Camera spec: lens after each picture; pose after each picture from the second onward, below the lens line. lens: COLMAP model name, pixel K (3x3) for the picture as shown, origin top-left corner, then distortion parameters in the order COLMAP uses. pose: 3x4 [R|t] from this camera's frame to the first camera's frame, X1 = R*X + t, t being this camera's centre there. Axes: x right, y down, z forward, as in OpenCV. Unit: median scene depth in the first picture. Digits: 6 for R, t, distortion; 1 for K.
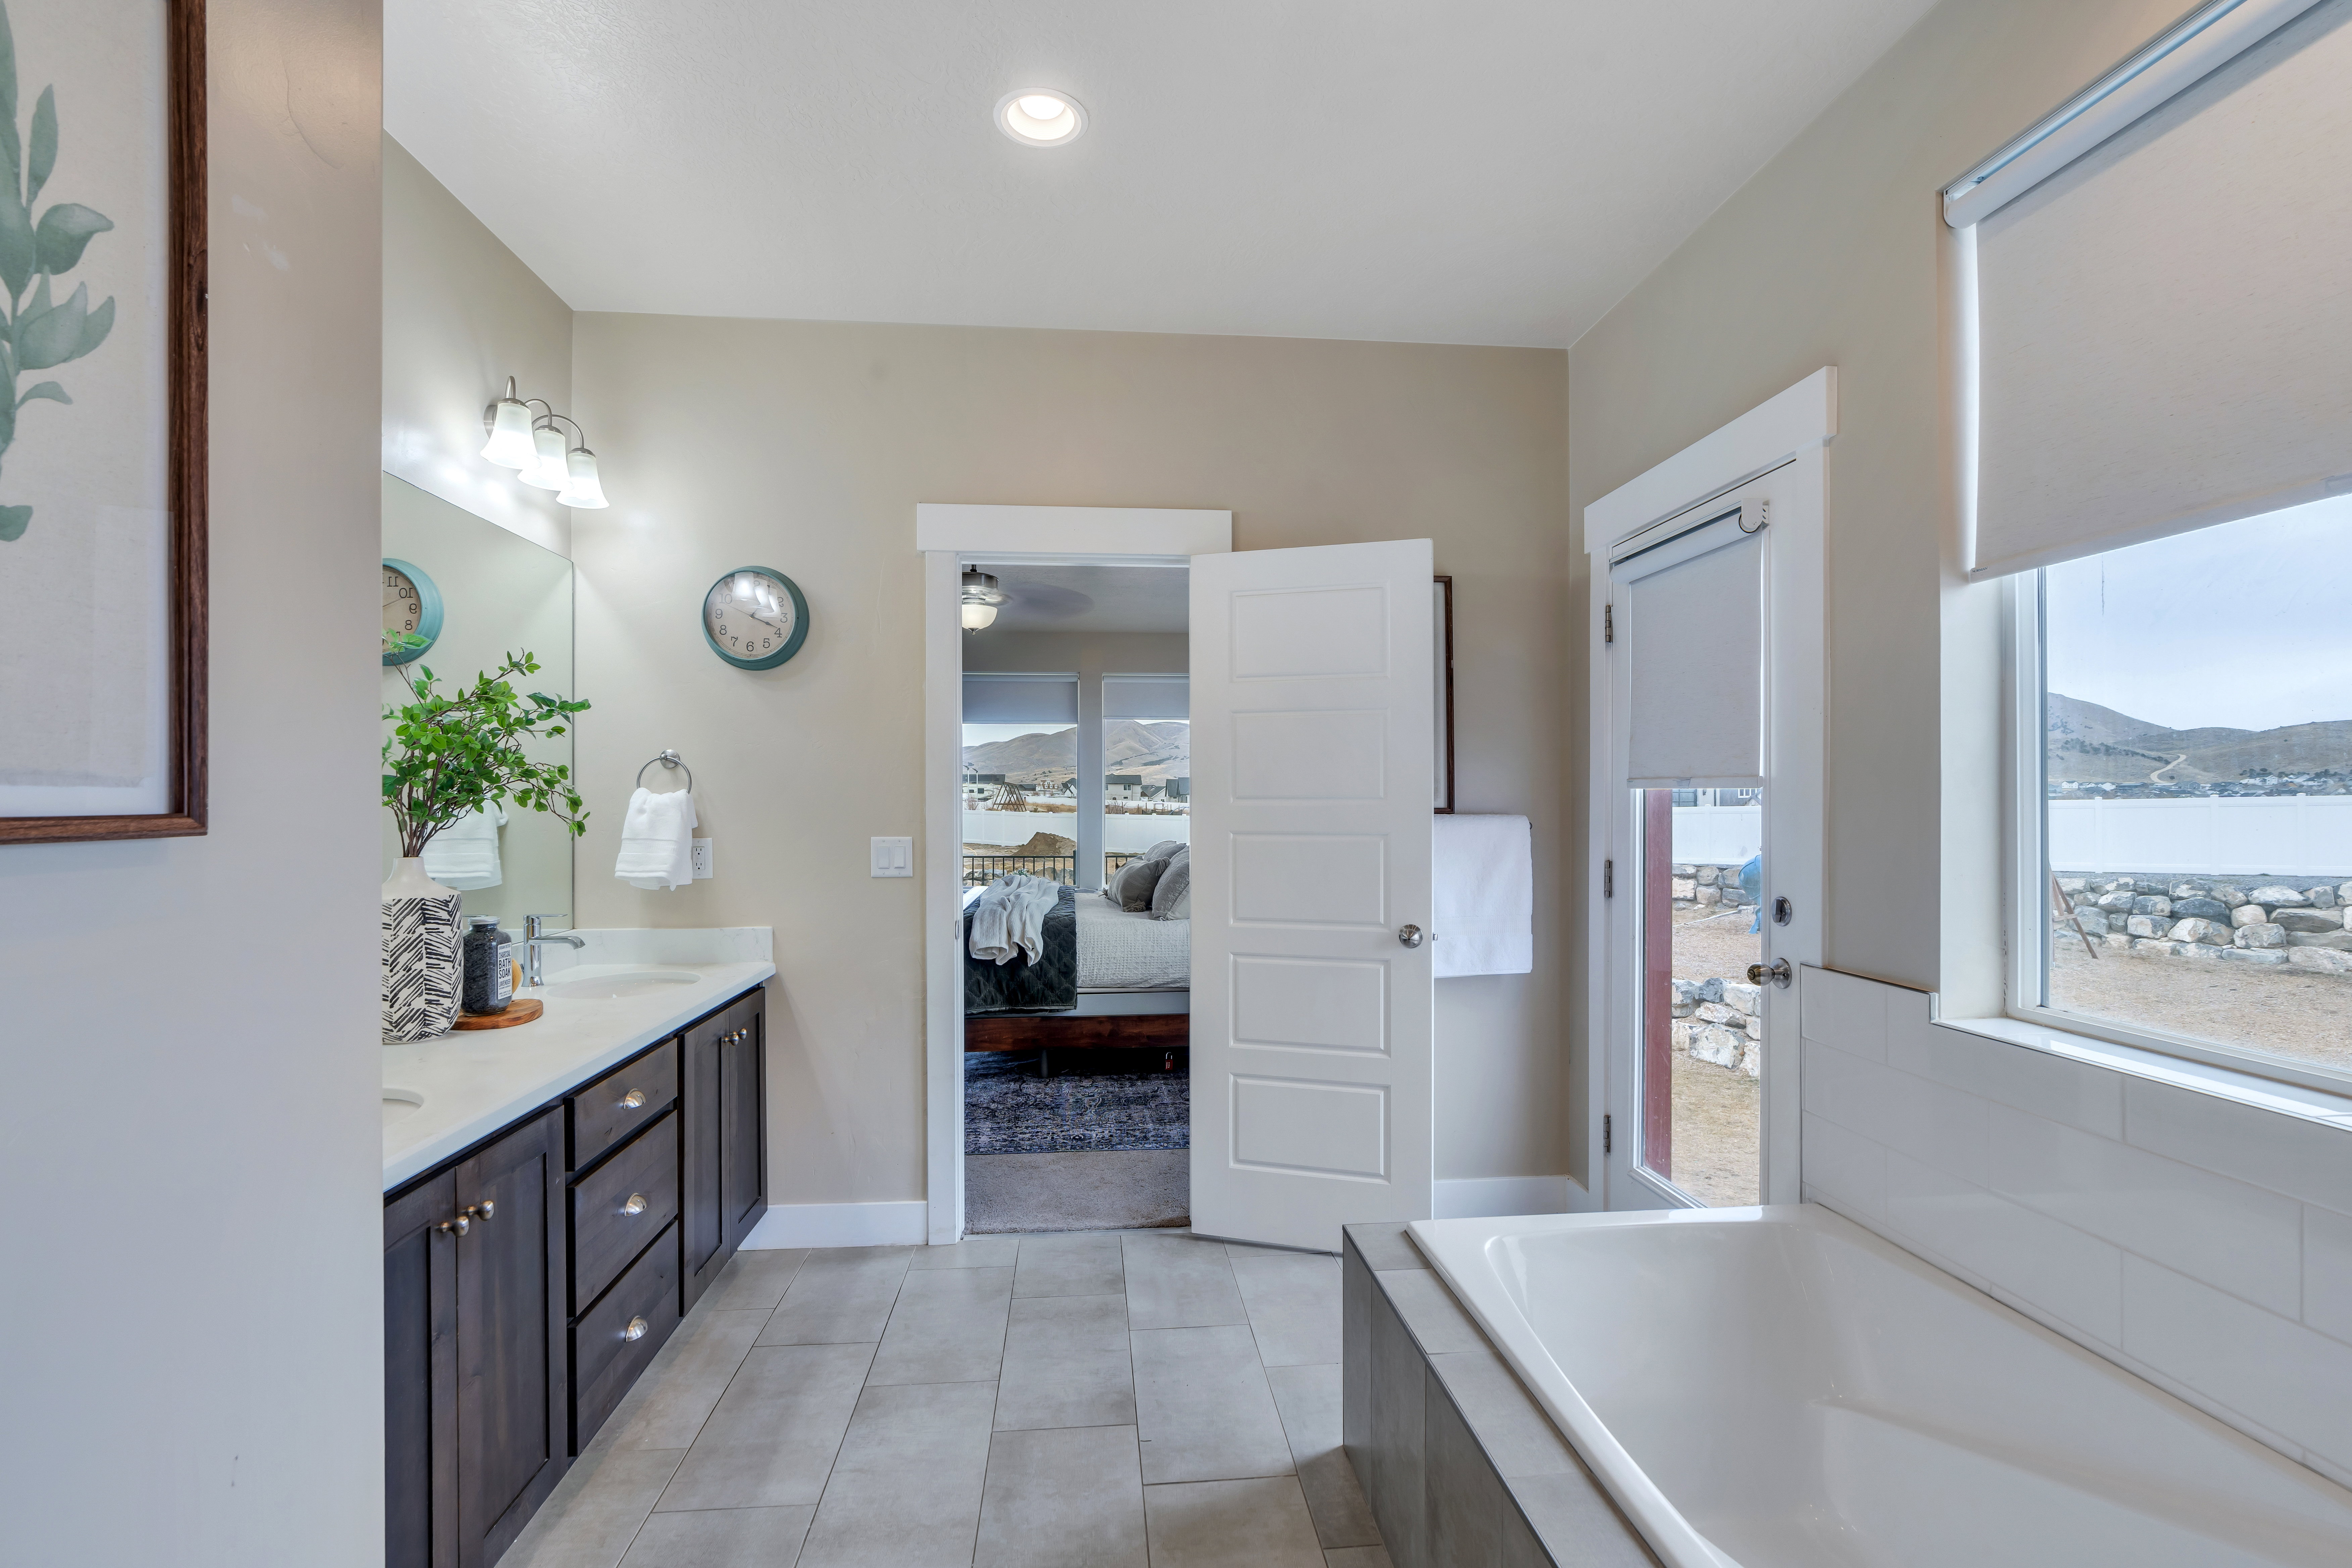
lens RADIAL K [[1061.5, 0, 1186.5], [0, 1061.5, 793.2], [0, 0, 1]] dist [-0.012329, 0.005465]
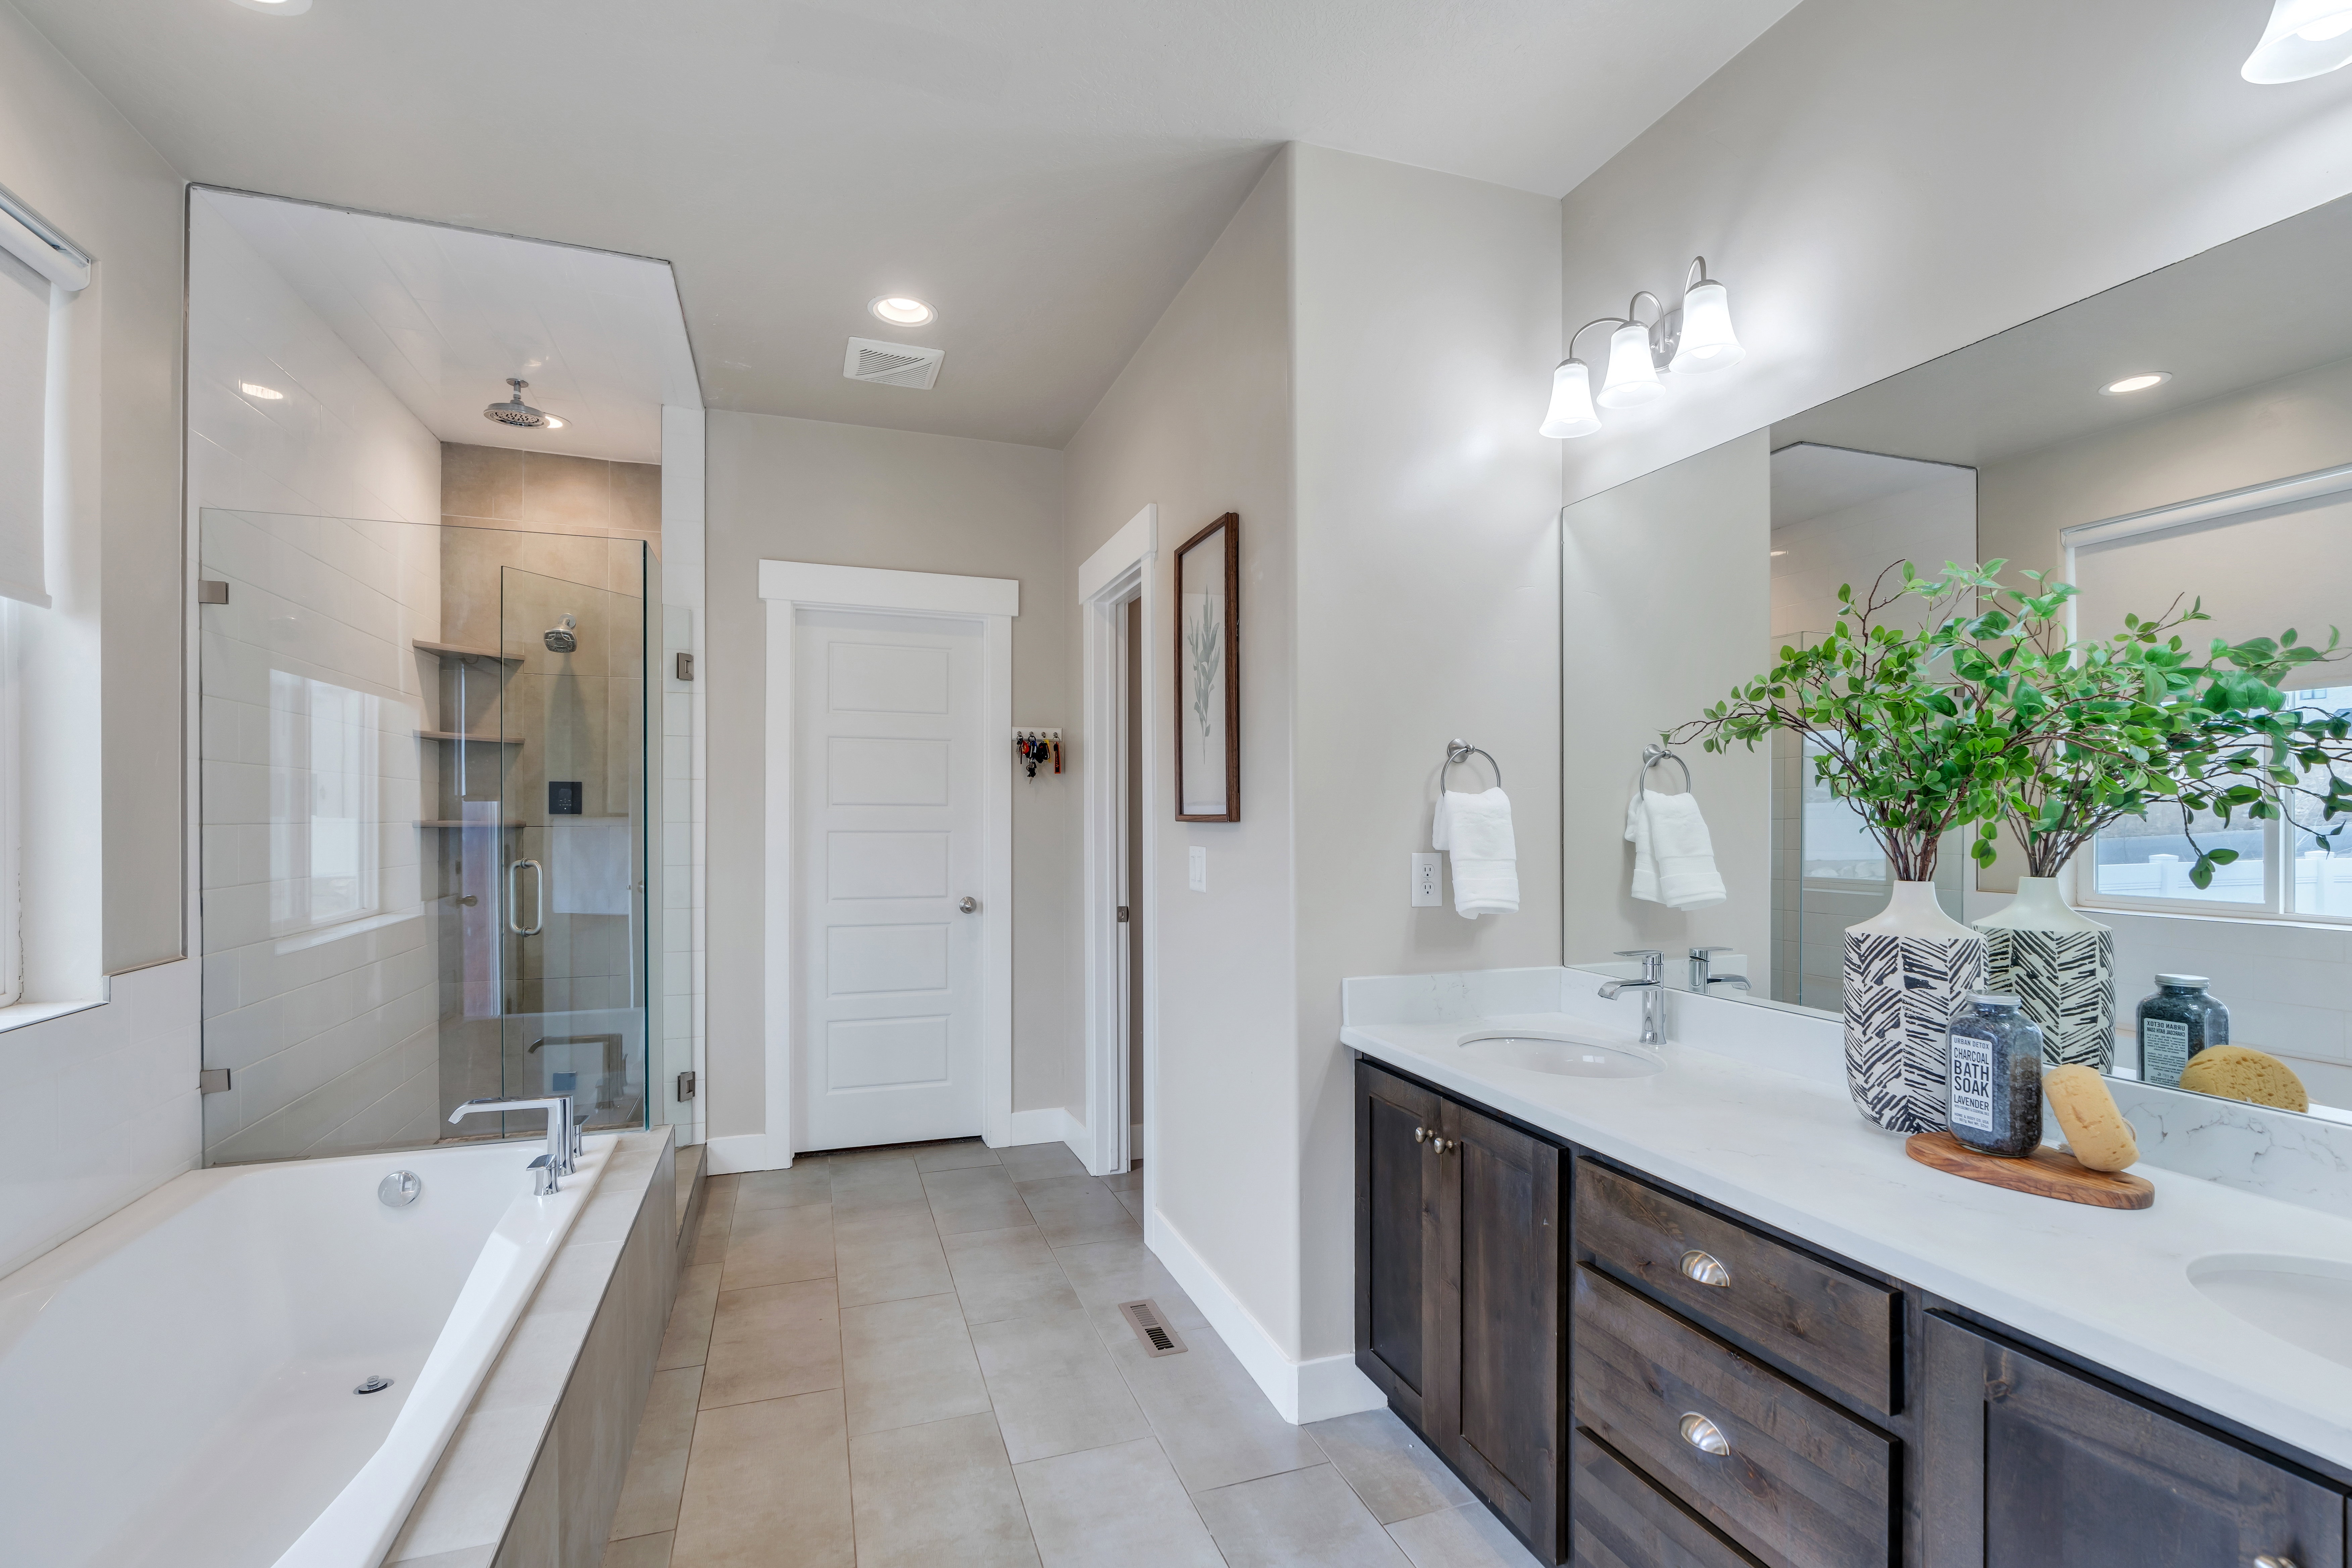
lens RADIAL K [[1061.5, 0, 1155.6], [0, 1061.5, 806.6], [0, 0, 1]] dist [-0.012329, 0.005465]
pose [[-0.975011, -0.000869, -0.222156, -0.068517], [0.003401, 0.999817, -0.018836, 0.025086], [0.222132, -0.019121, -0.974829, 1.753437]]
